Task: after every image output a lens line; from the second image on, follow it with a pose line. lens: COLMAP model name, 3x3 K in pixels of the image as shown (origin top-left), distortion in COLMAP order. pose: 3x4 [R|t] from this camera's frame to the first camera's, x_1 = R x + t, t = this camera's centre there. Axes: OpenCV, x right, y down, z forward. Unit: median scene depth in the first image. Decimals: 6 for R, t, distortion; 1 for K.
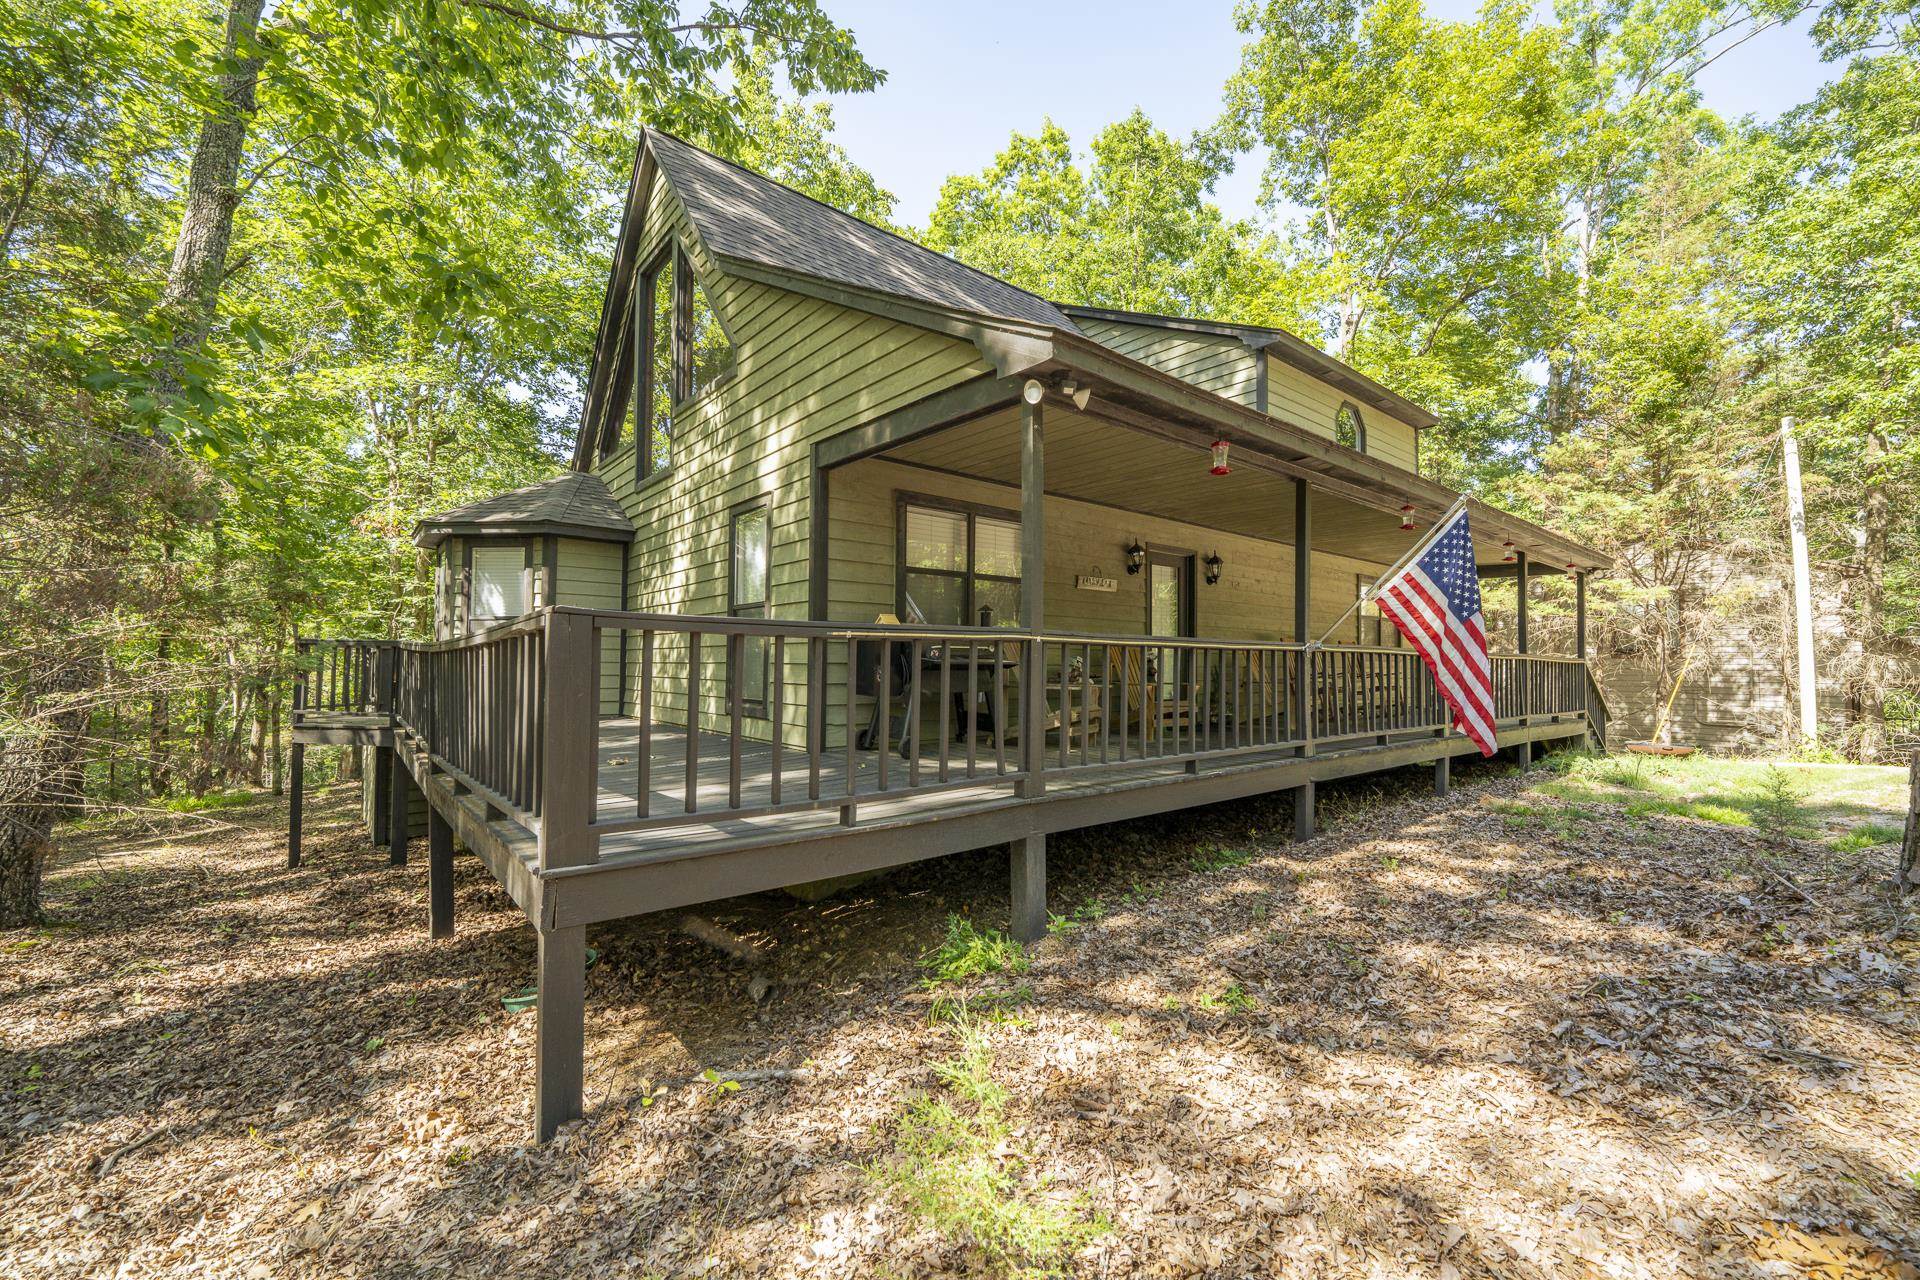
lens RADIAL K [[778.2, 0, 958.1], [0, 778.2, 642.2], [0, 0, 1]] dist [0.000584, -0.000050]
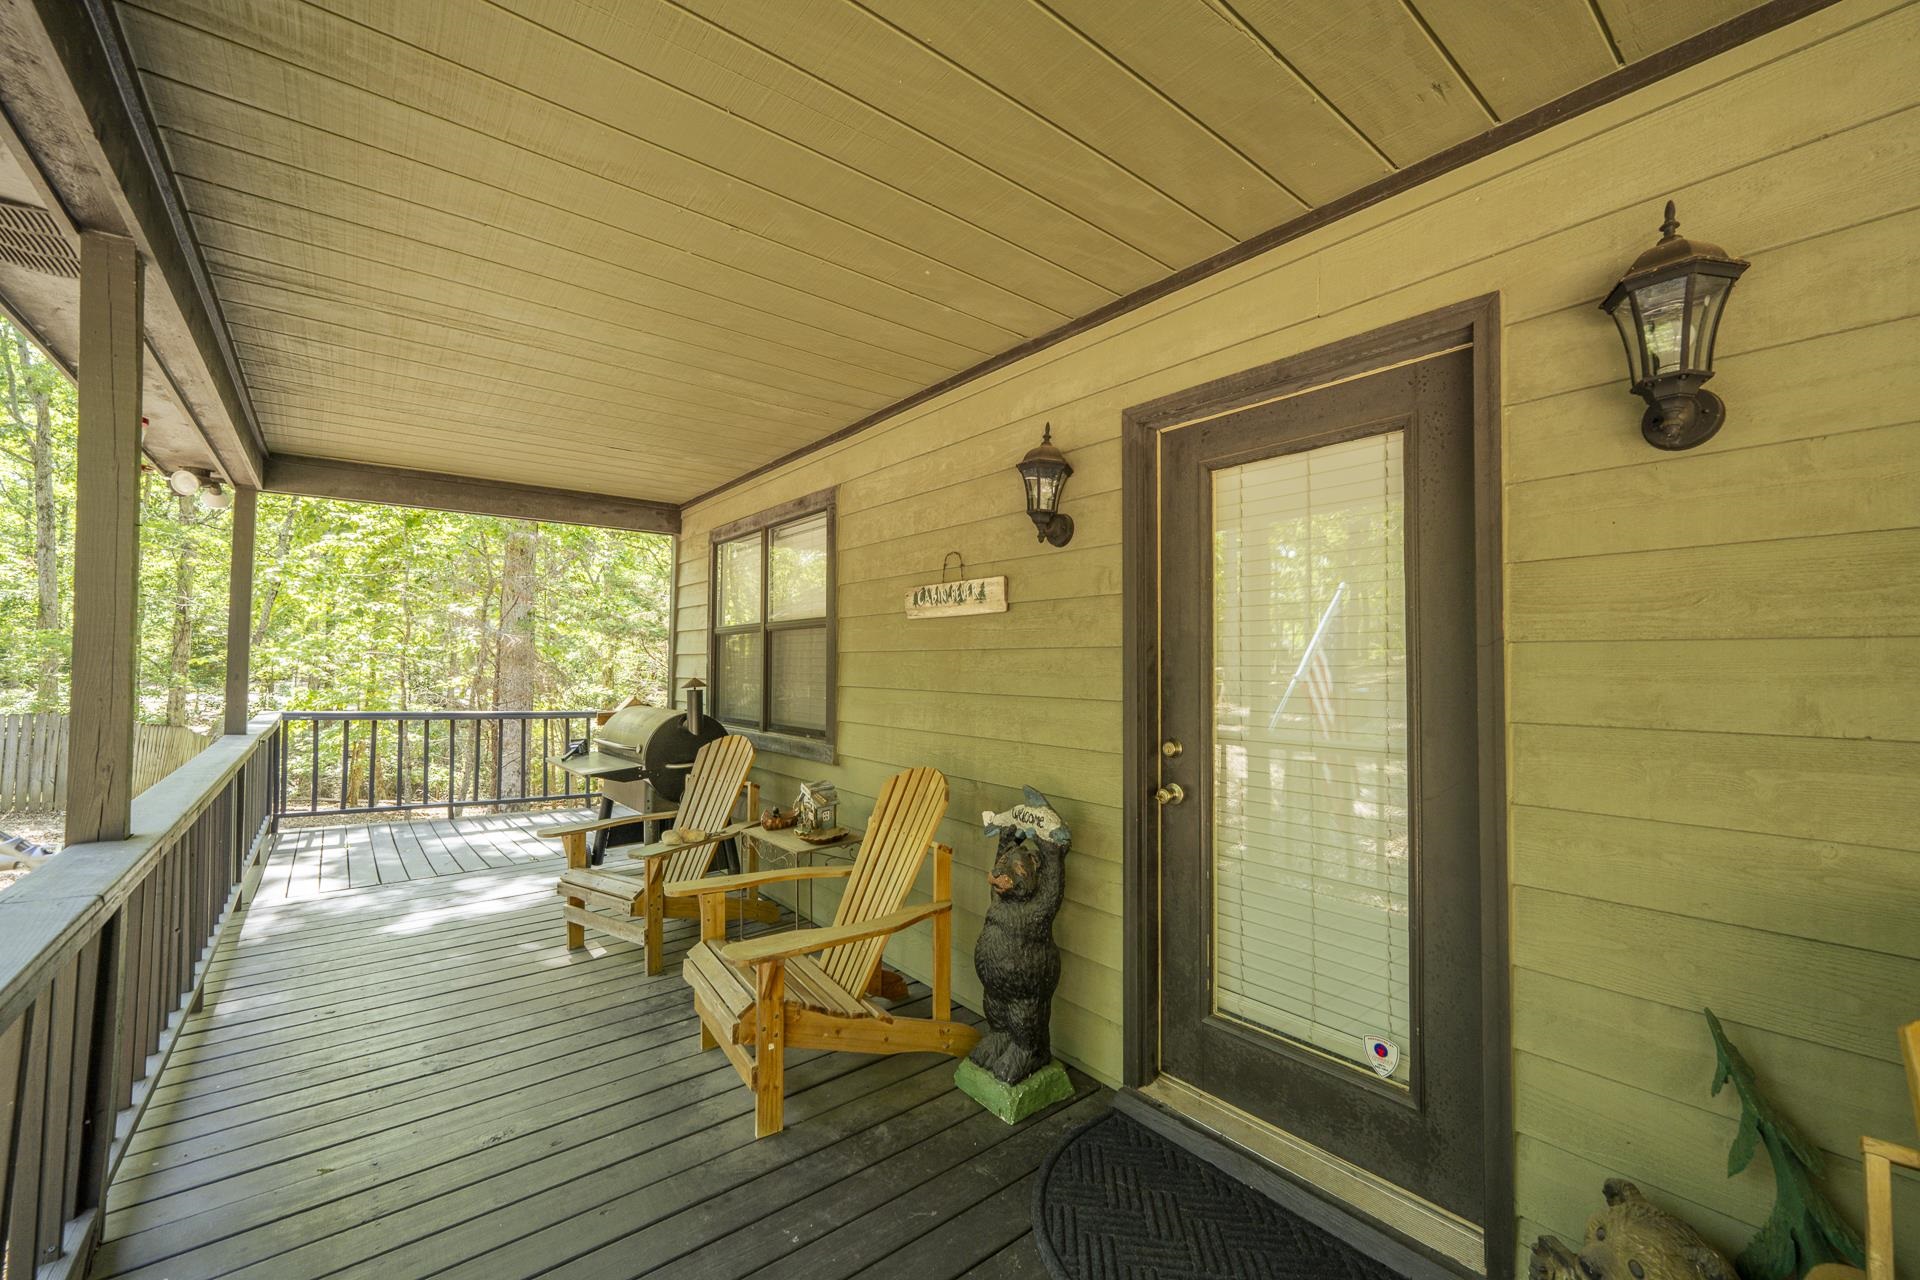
lens RADIAL K [[778.2, 0, 958.1], [0, 778.2, 642.2], [0, 0, 1]] dist [0.000584, -0.000050]
pose [[-0.010270, -0.035410, -0.999320, 0.527044], [0.023888, 0.999079, -0.035647, -0.039209], [0.999662, -0.024238, -0.009415, 0.967089]]
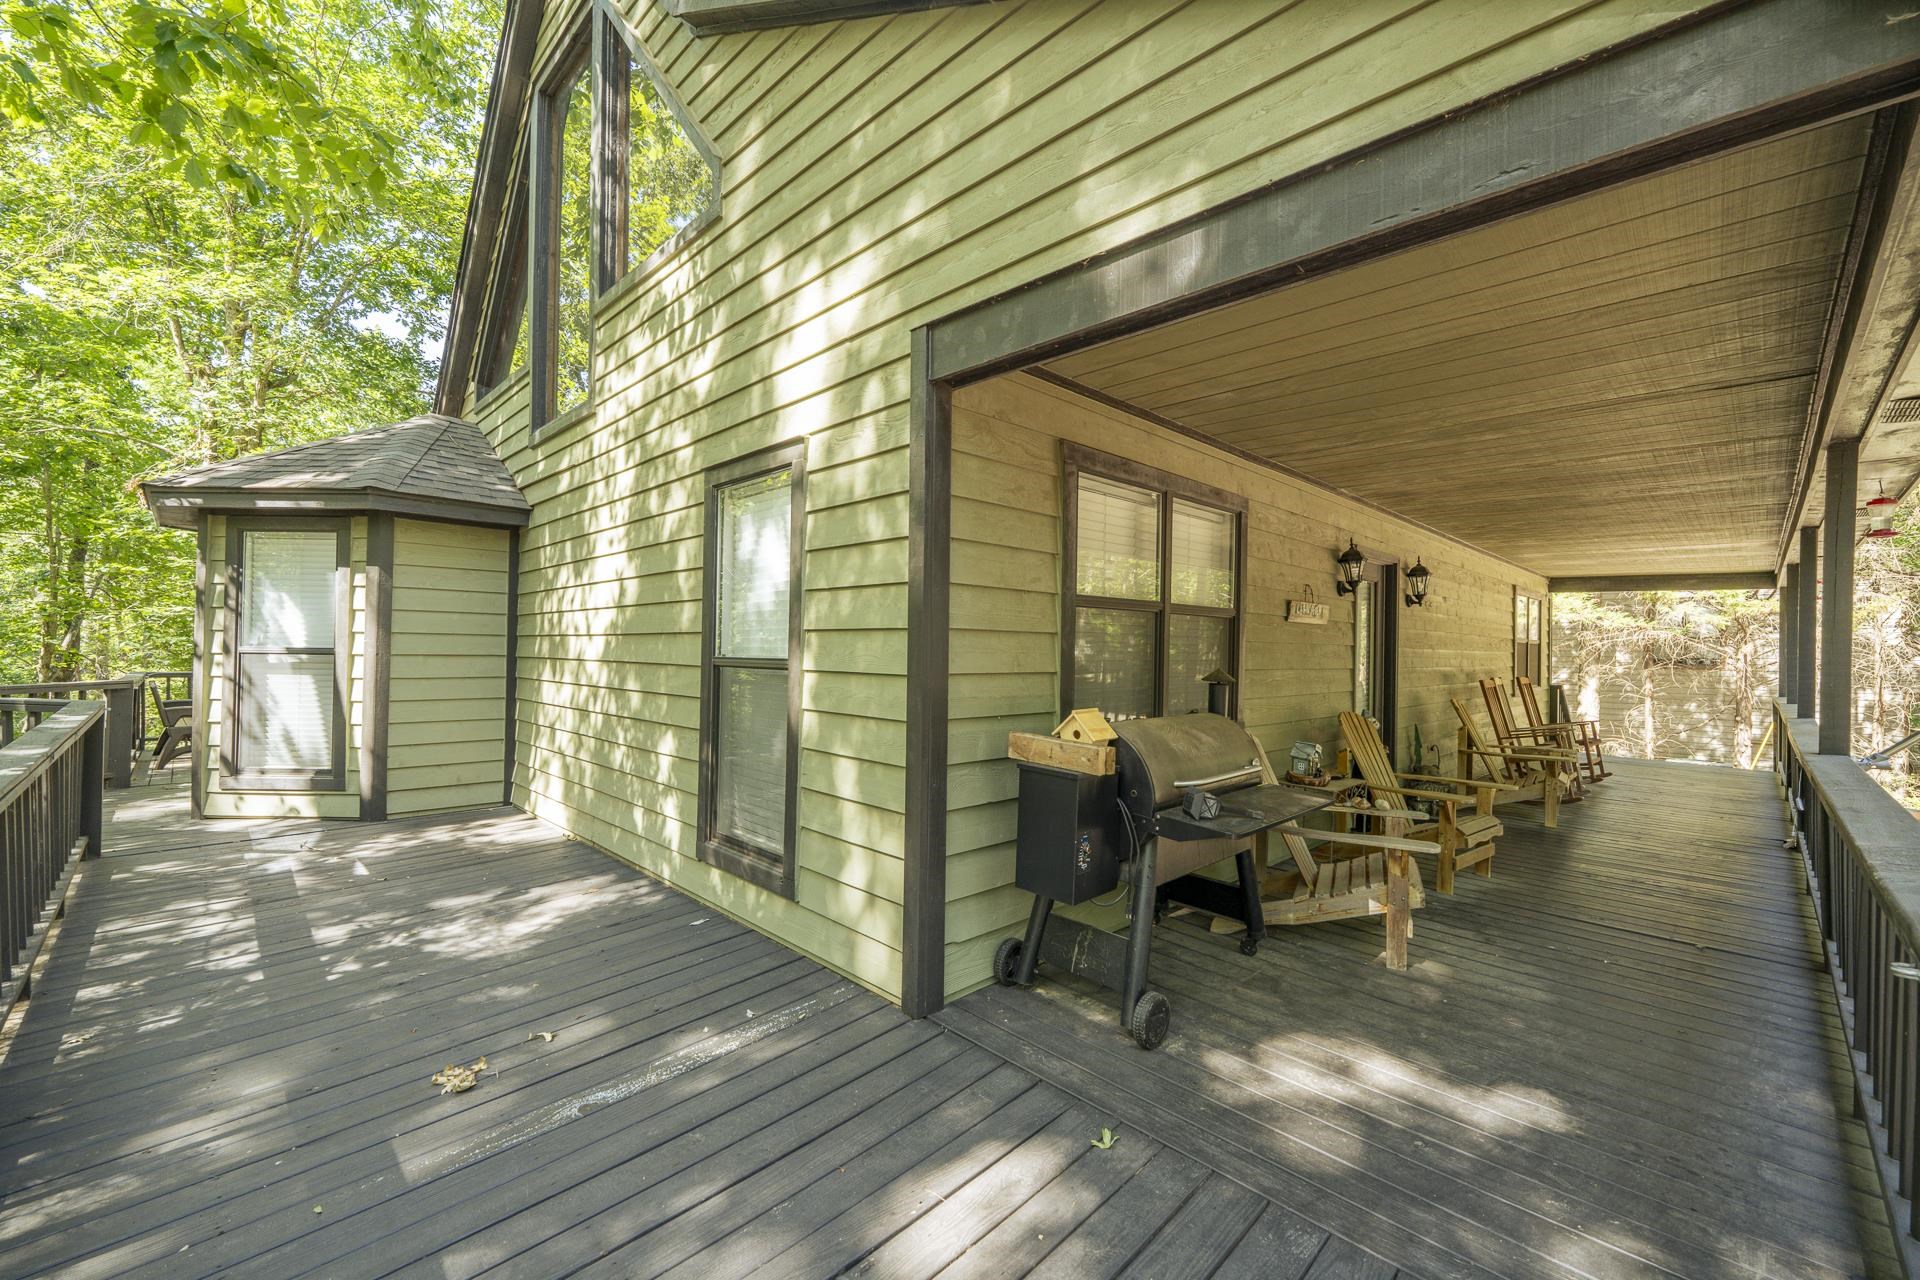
lens RADIAL K [[778.2, 0, 958.1], [0, 778.2, 642.2], [0, 0, 1]] dist [0.000584, -0.000050]
pose [[0.995891, 0.007717, 0.090226, -0.148046], [-0.009621, 0.999740, 0.020690, -0.059697], [-0.090043, -0.021473, 0.995706, 0.395689]]
